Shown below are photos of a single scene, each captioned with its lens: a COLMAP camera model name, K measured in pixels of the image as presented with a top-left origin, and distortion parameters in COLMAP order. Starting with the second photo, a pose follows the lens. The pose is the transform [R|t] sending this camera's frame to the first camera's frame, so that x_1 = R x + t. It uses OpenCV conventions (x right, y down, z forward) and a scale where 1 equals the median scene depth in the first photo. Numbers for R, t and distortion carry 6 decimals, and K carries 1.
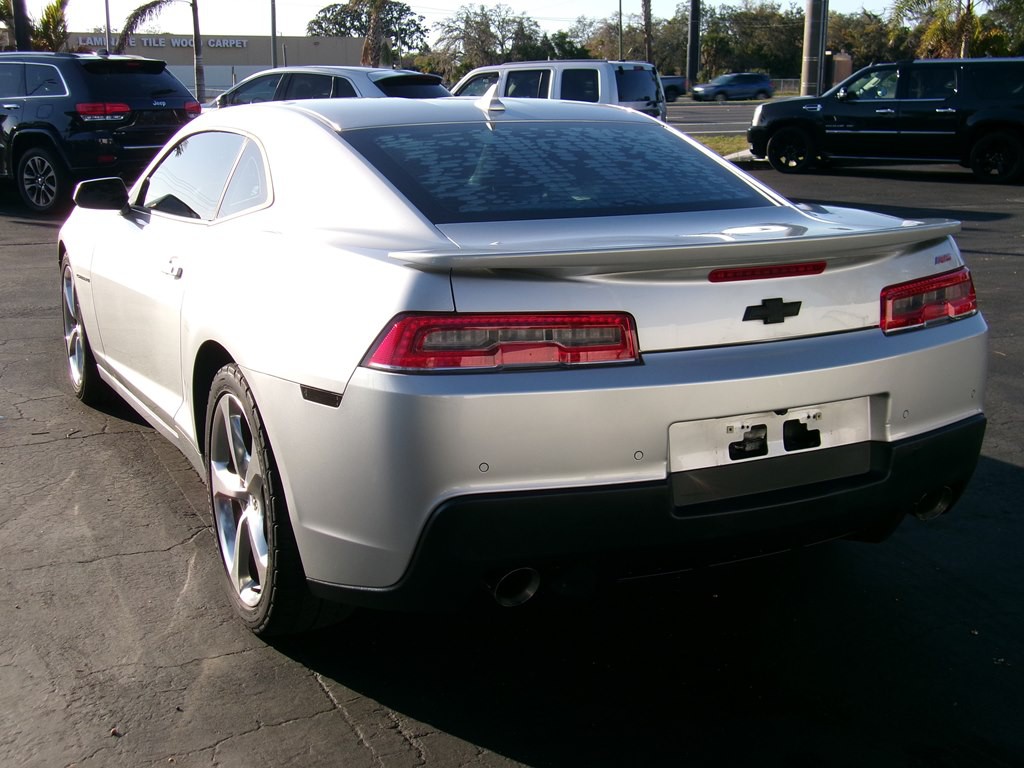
lens RADIAL K [[1268.7, 0, 512.0], [0, 1268.7, 384.0], [0, 0, 1]] dist [-0.035347, 0.111907]
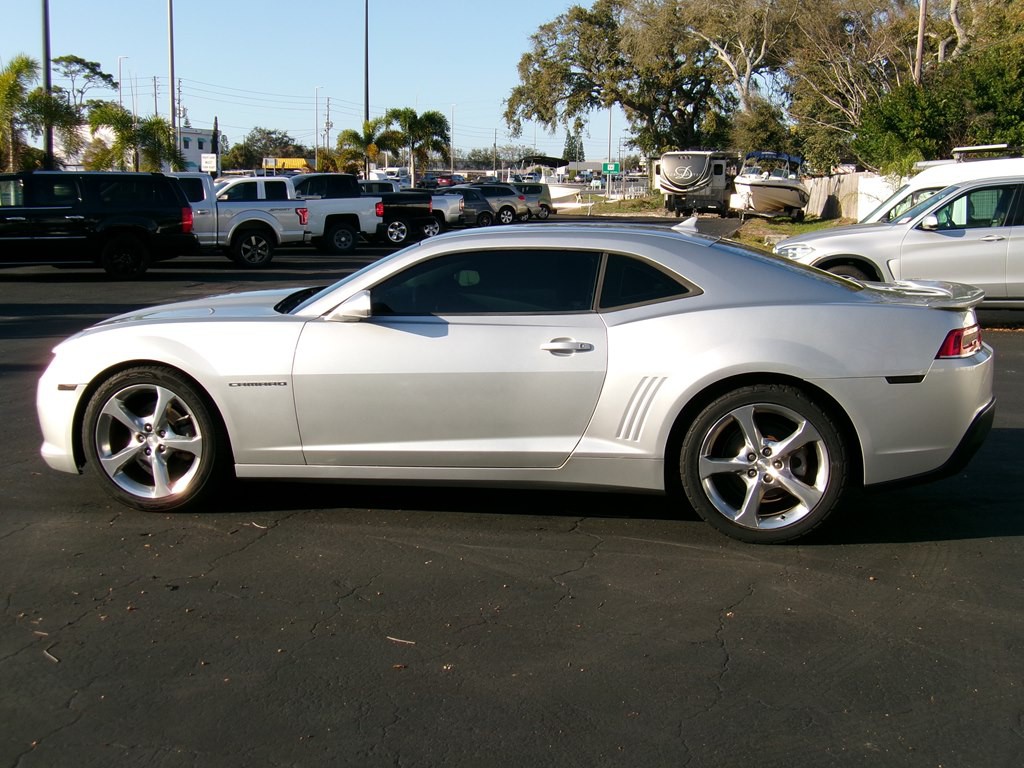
lens RADIAL K [[1268.7, 0, 512.0], [0, 1268.7, 384.0], [0, 0, 1]] dist [-0.035347, 0.111907]
pose [[0.627626, -0.112831, 0.770295, -1.986303], [0.171309, 0.985206, 0.004730, -0.094439], [-0.759433, 0.128990, 0.637670, 0.201139]]
